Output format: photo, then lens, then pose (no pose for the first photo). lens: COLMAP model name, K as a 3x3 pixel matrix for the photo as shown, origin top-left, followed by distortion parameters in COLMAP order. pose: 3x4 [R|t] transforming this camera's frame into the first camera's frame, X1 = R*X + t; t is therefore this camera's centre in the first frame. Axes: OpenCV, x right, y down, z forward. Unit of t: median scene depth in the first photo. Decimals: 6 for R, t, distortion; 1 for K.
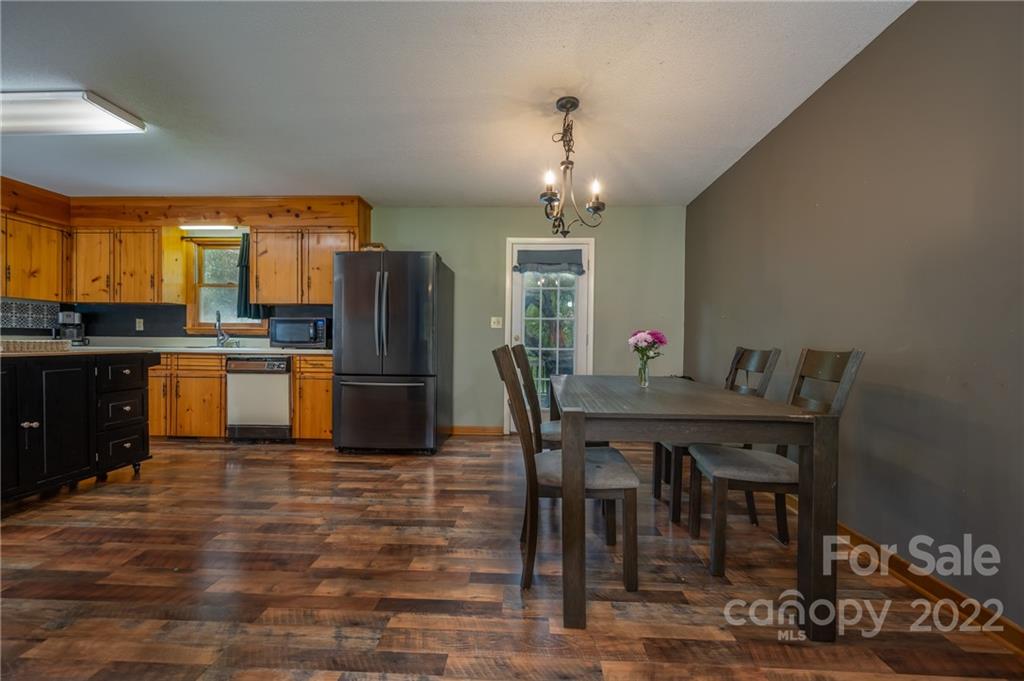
lens RADIAL K [[400.2, 0, 513.9], [0, 400.2, 345.6], [0, 0, 1]] dist [0.002537, 0.000373]
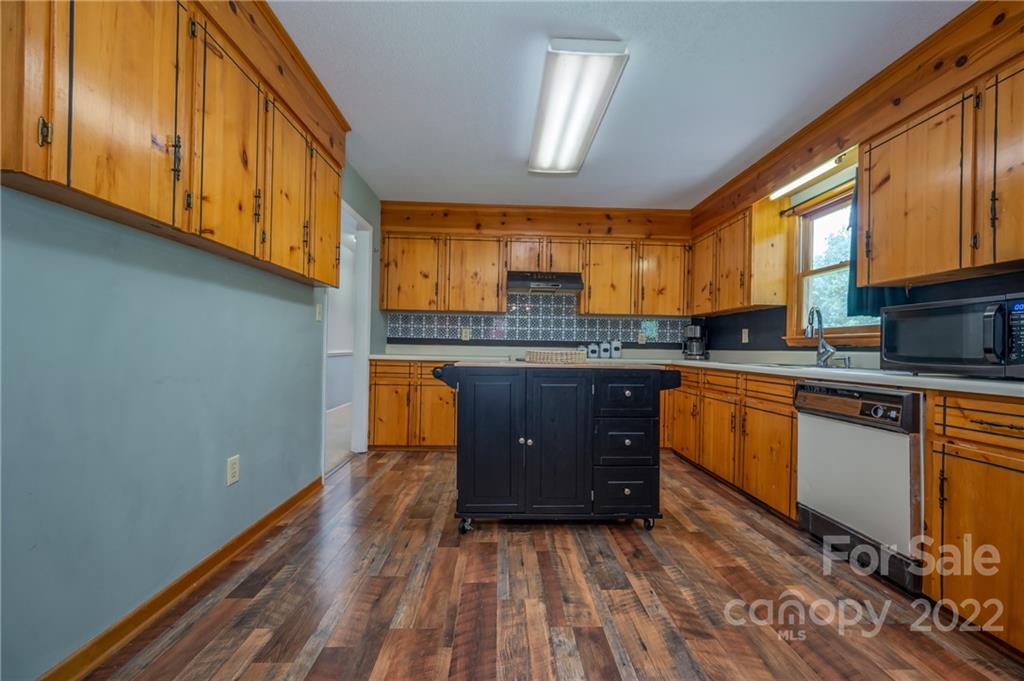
lens RADIAL K [[400.2, 0, 514.6], [0, 400.2, 346.7], [0, 0, 1]] dist [0.002537, 0.000373]
pose [[0.082755, -0.012472, -0.996492, -0.160698], [-0.030390, 0.999425, -0.015033, -0.003245], [0.996106, 0.031528, 0.082328, 0.502516]]
